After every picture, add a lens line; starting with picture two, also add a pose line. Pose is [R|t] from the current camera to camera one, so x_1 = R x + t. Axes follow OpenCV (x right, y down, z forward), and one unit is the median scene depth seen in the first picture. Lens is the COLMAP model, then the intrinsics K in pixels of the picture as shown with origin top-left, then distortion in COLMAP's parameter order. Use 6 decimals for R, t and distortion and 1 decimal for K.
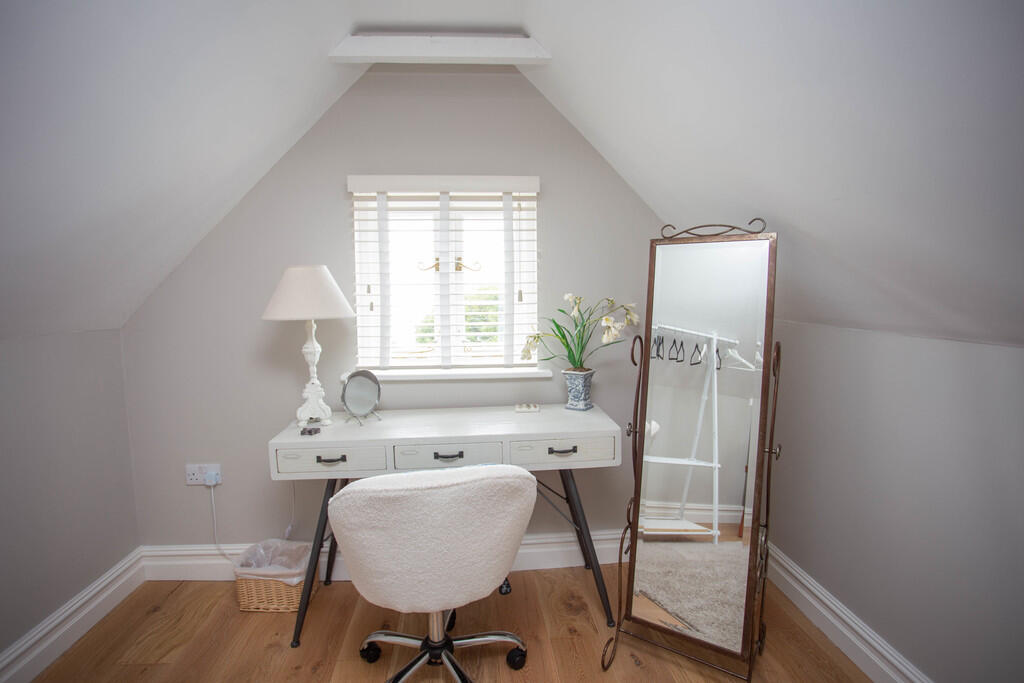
lens RADIAL K [[502.0, 0, 512.0], [0, 502.0, 341.5], [0, 0, 1]] dist [-0.052767, -0.000003]
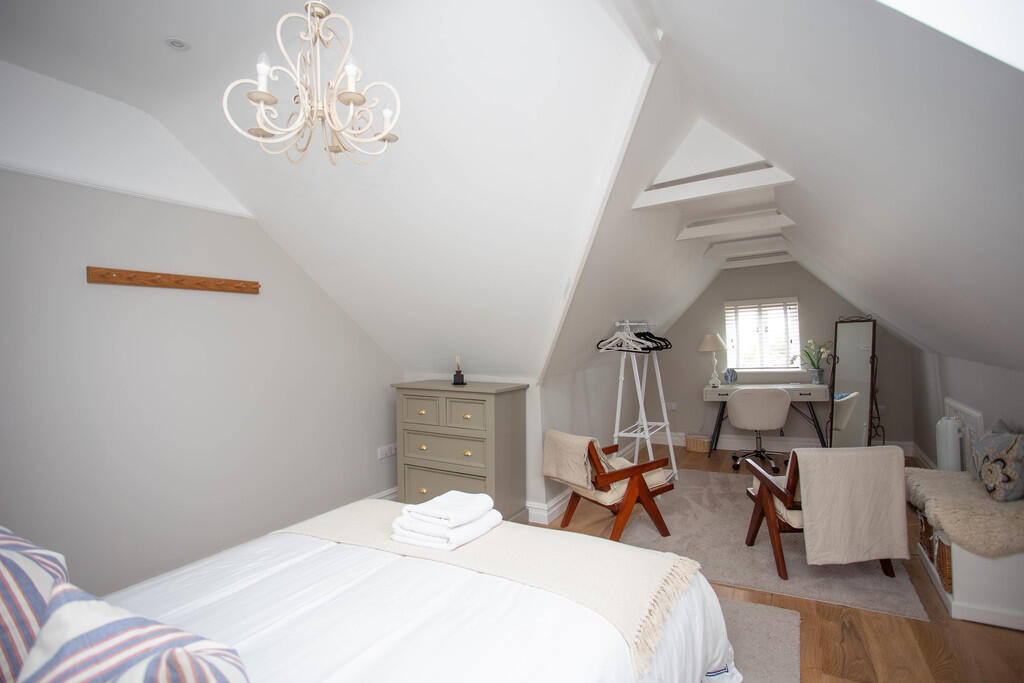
lens RADIAL K [[502.0, 0, 512.0], [0, 502.0, 341.5], [0, 0, 1]] dist [-0.052767, -0.000003]
pose [[0.831466, -0.029089, -0.554814, 0.243017], [-0.015758, 0.996992, -0.075888, 0.135550], [0.555353, 0.071841, 0.828506, -2.049444]]
